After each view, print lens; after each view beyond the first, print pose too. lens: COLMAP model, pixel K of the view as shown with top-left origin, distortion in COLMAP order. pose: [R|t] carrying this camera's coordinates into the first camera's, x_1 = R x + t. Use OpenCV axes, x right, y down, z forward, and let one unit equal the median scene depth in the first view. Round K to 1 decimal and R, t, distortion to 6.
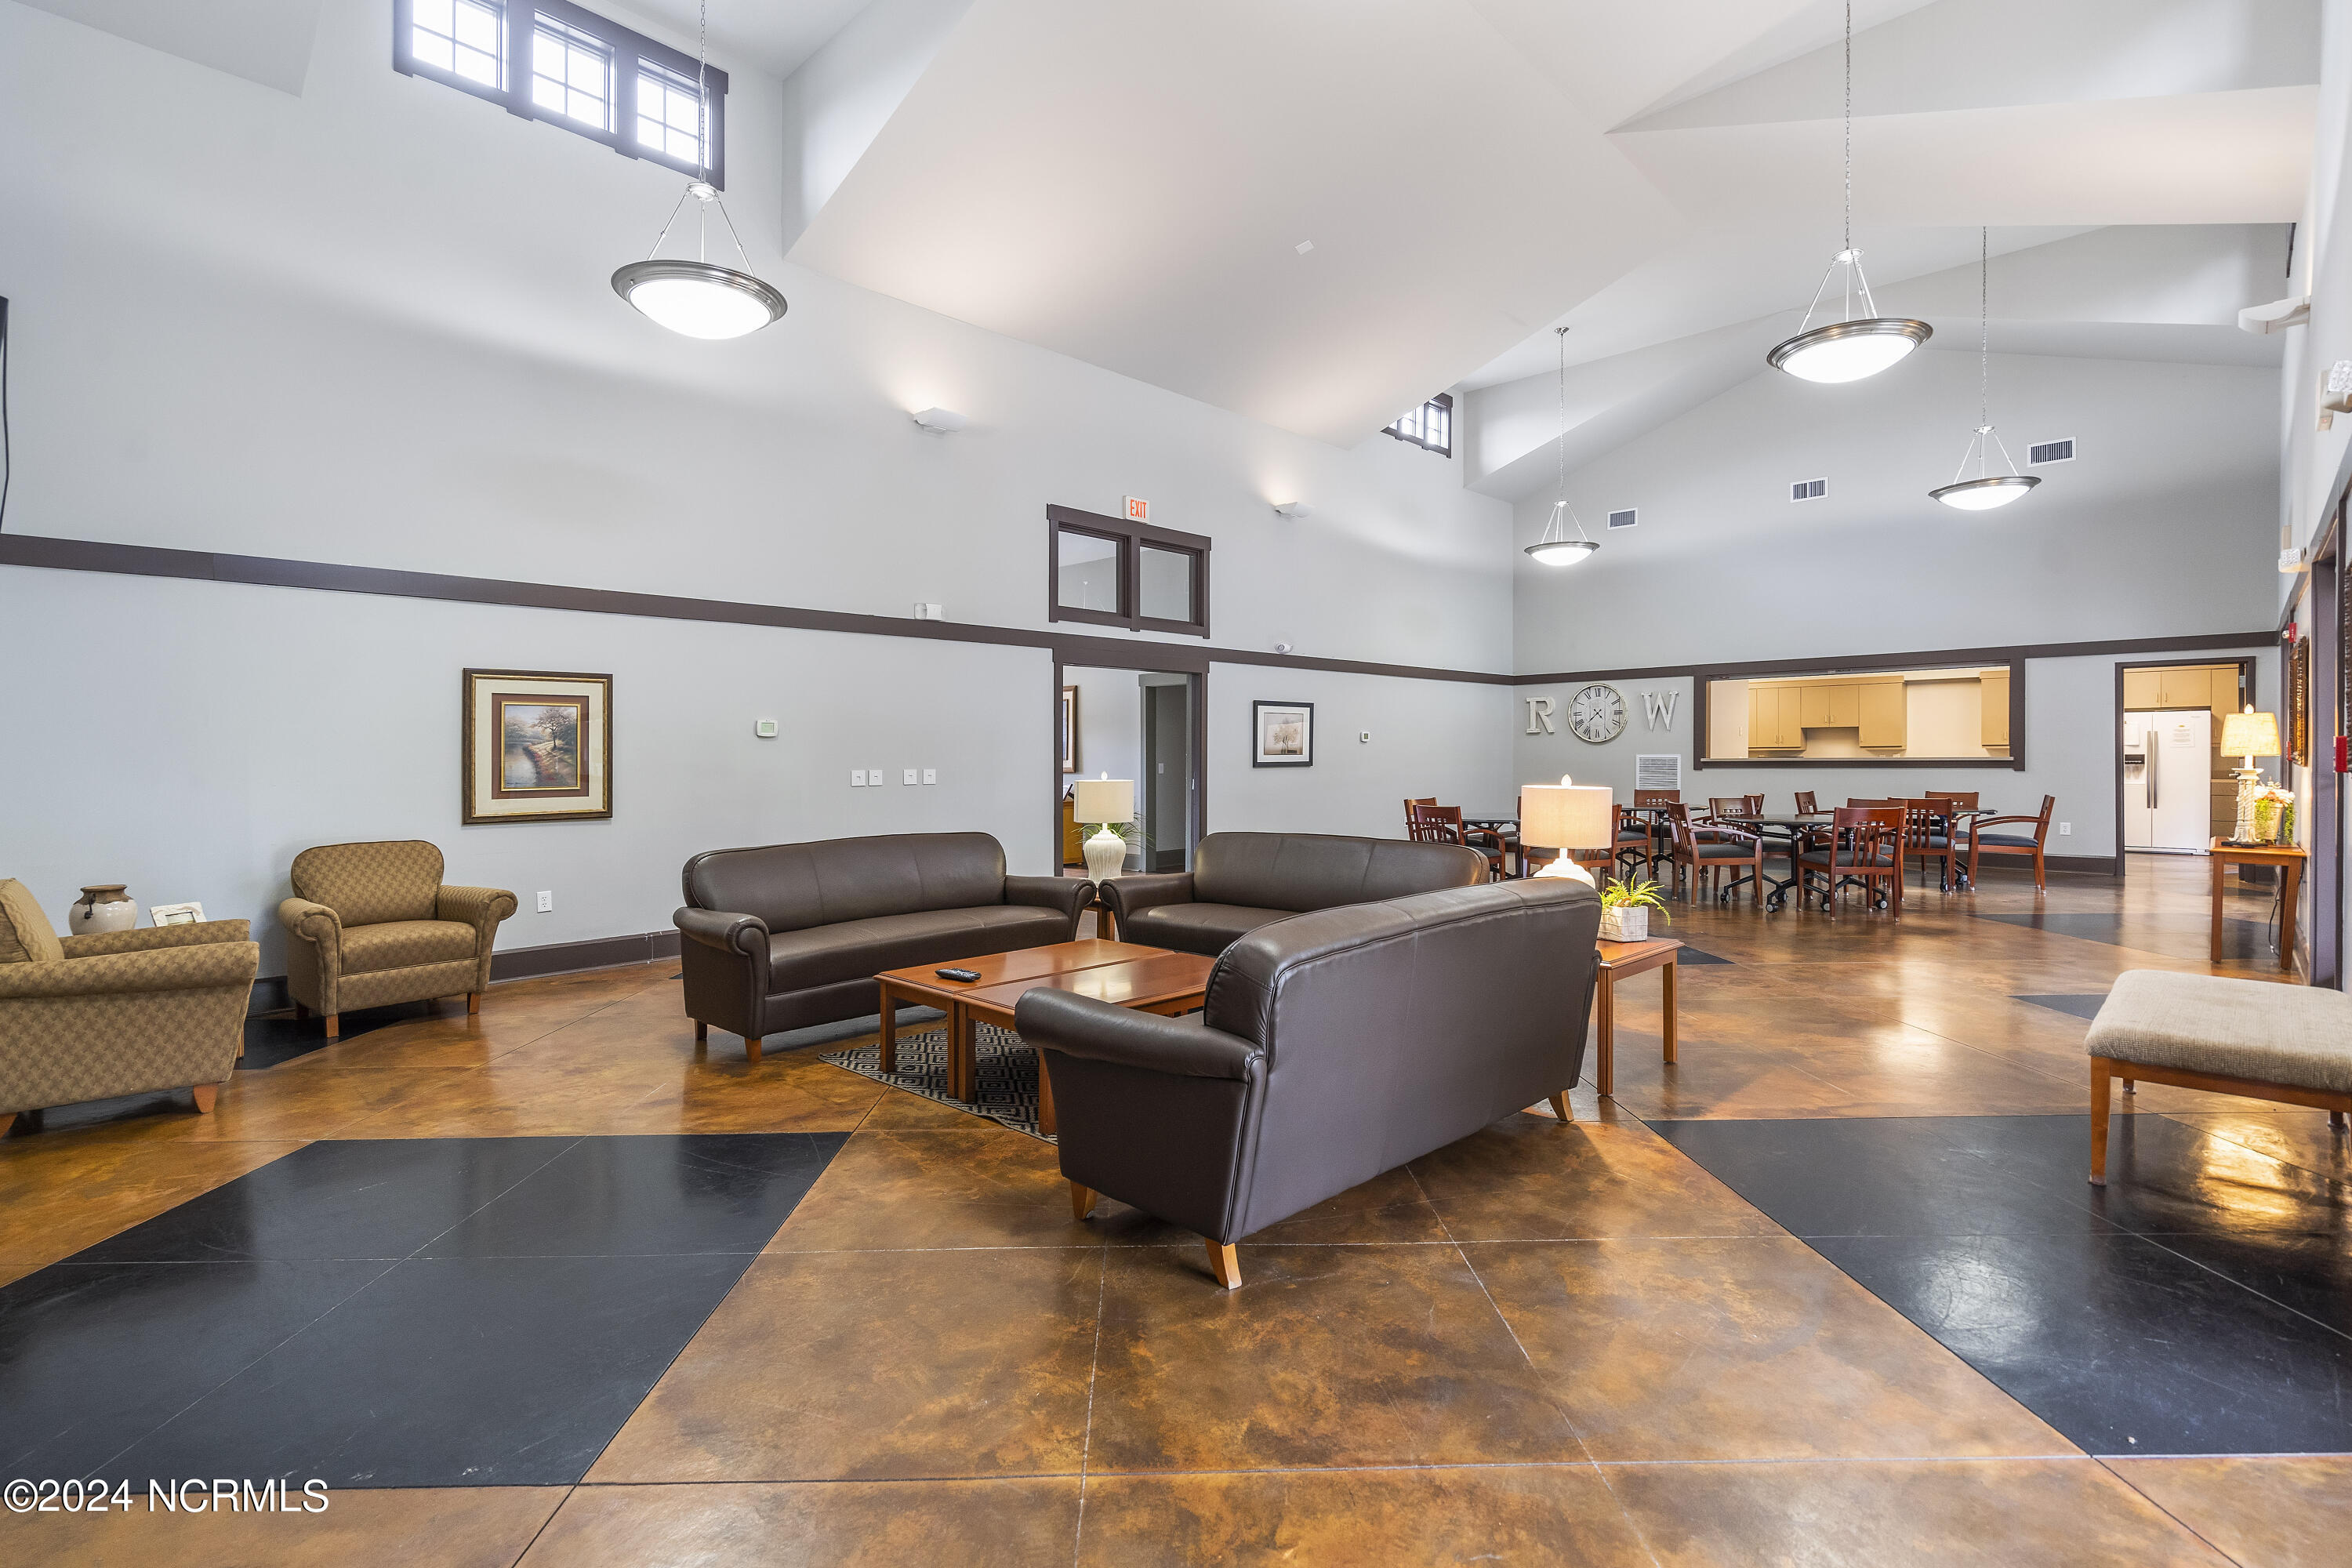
lens RADIAL K [[1080.4, 0, 1149.3], [0, 1080.4, 779.1], [0, 0, 1]] dist [-0.000699, 0.000269]
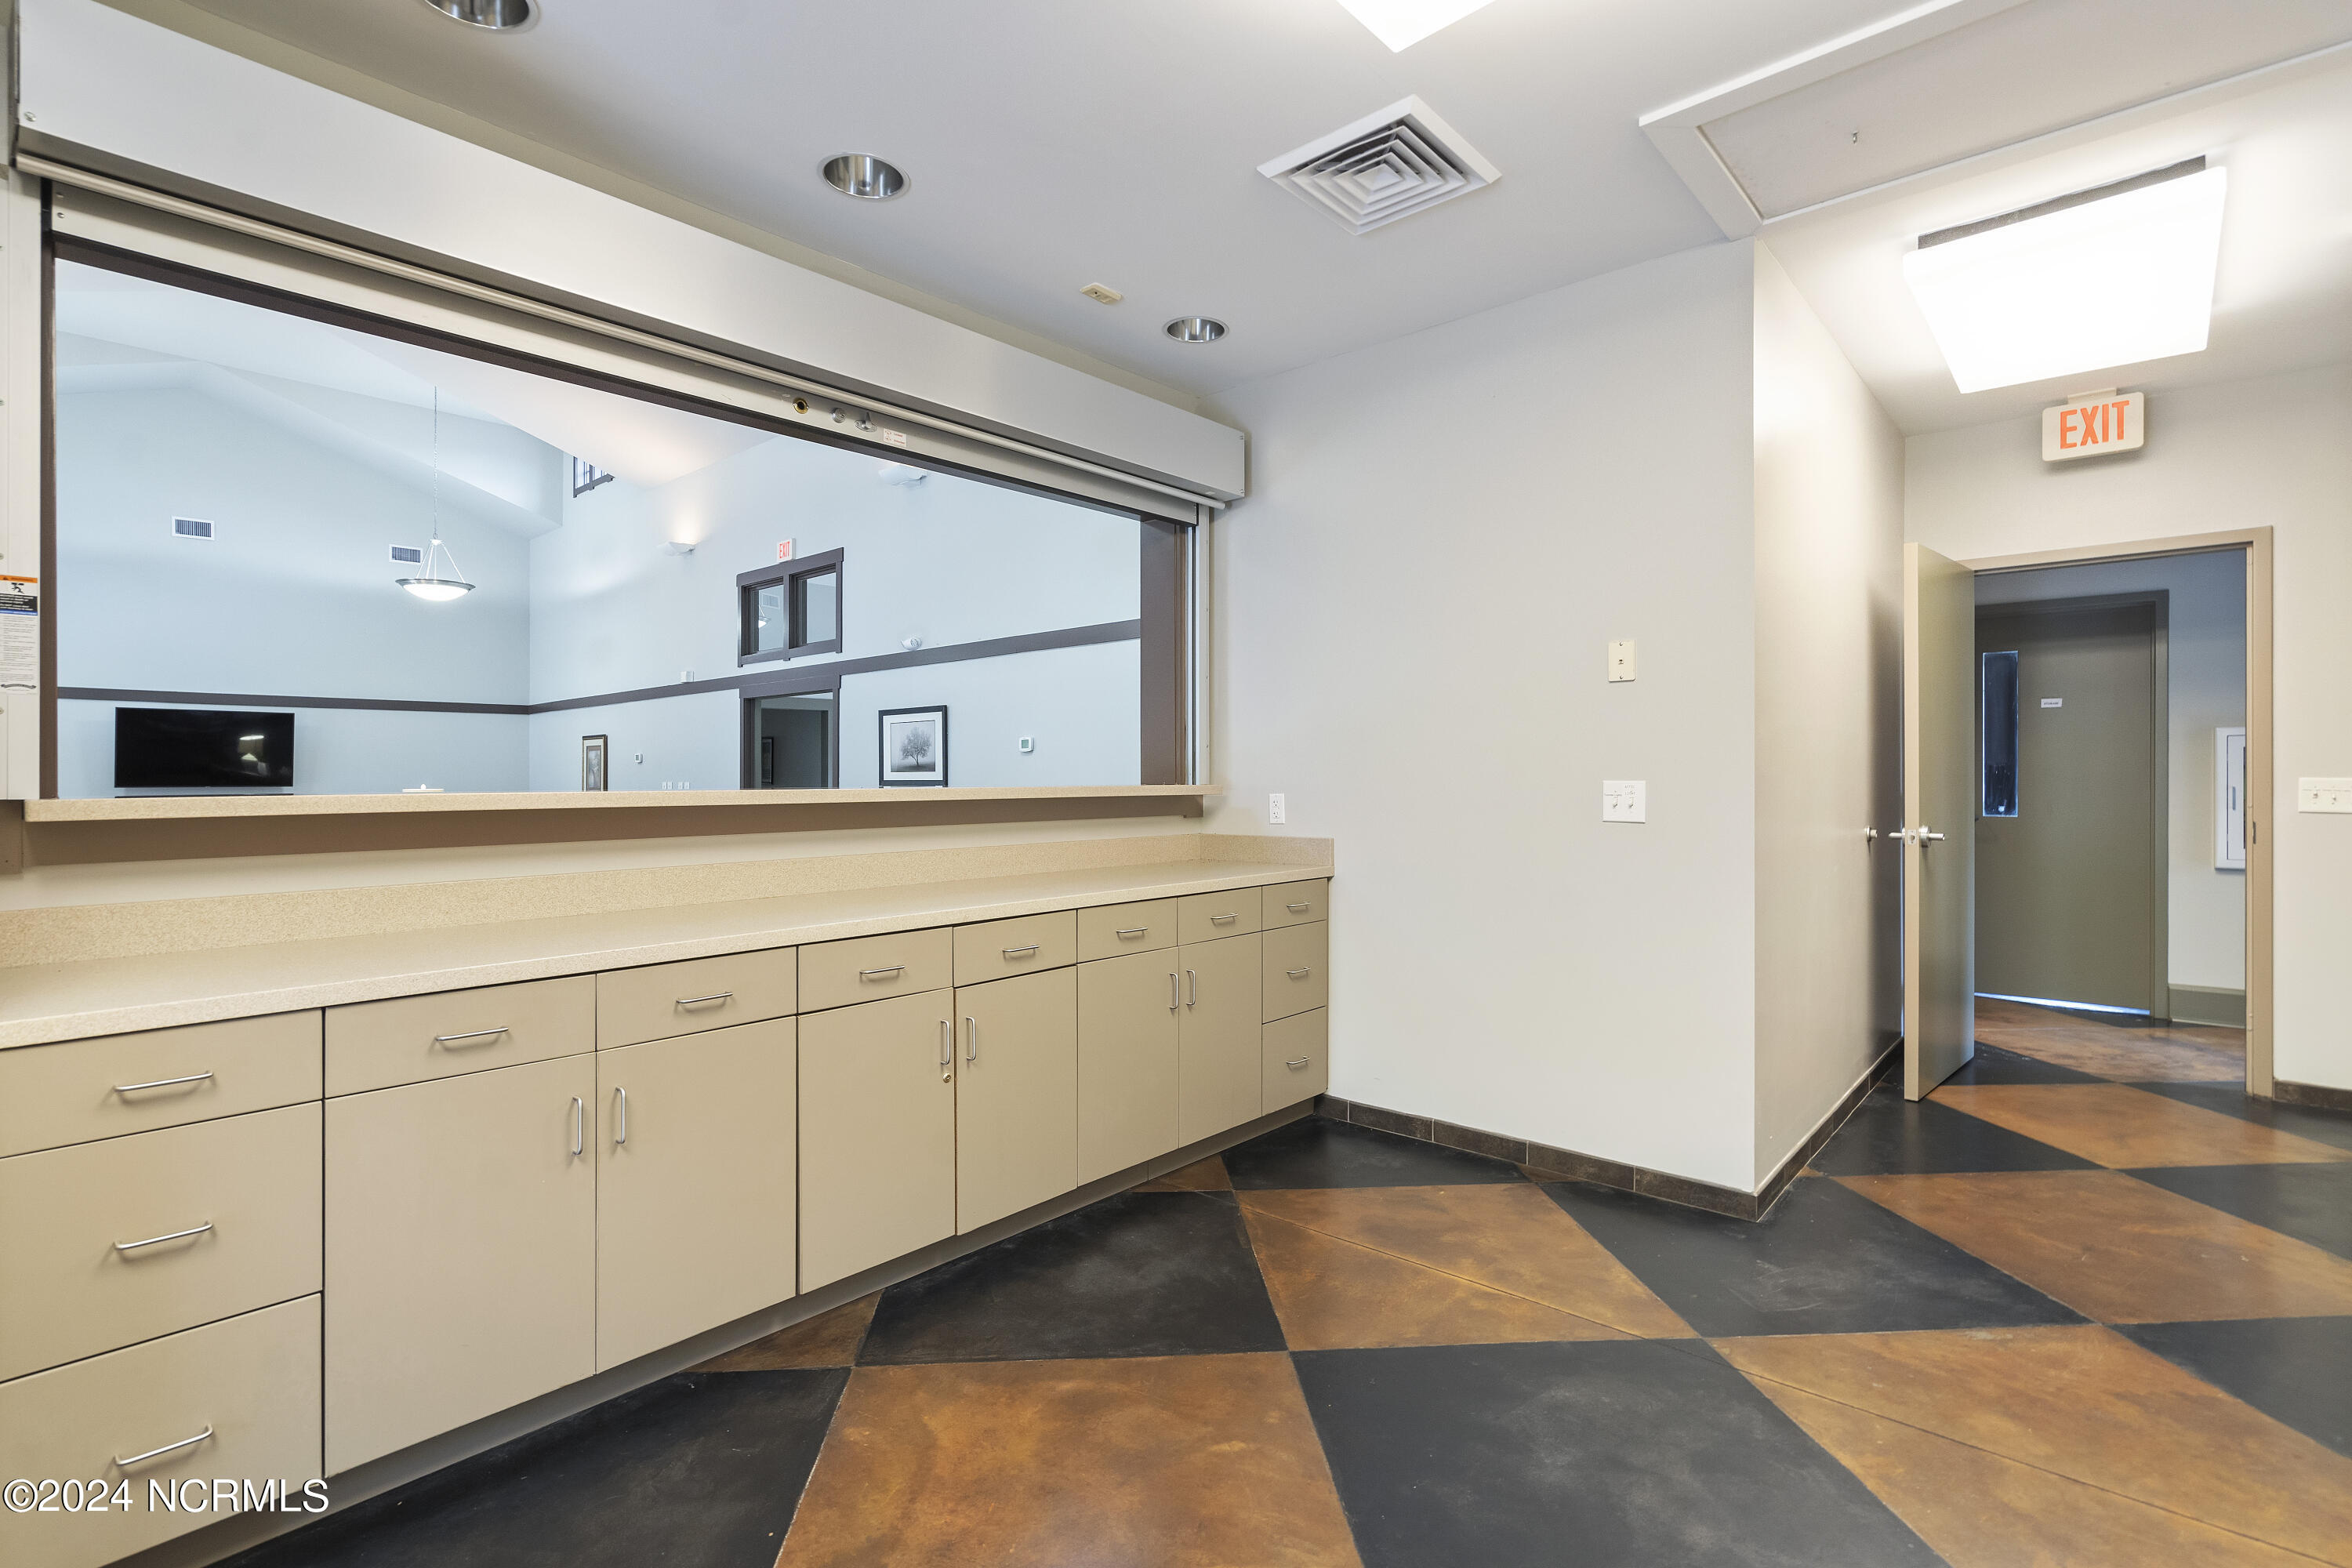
lens RADIAL K [[1080.4, 0, 1149.3], [0, 1080.4, 779.1], [0, 0, 1]] dist [-0.000699, 0.000269]
pose [[0.052455, 0.010218, -0.998571, 0.918195], [-0.012703, 0.999874, 0.009564, -0.025773], [0.998542, 0.012183, 0.052578, 1.084985]]
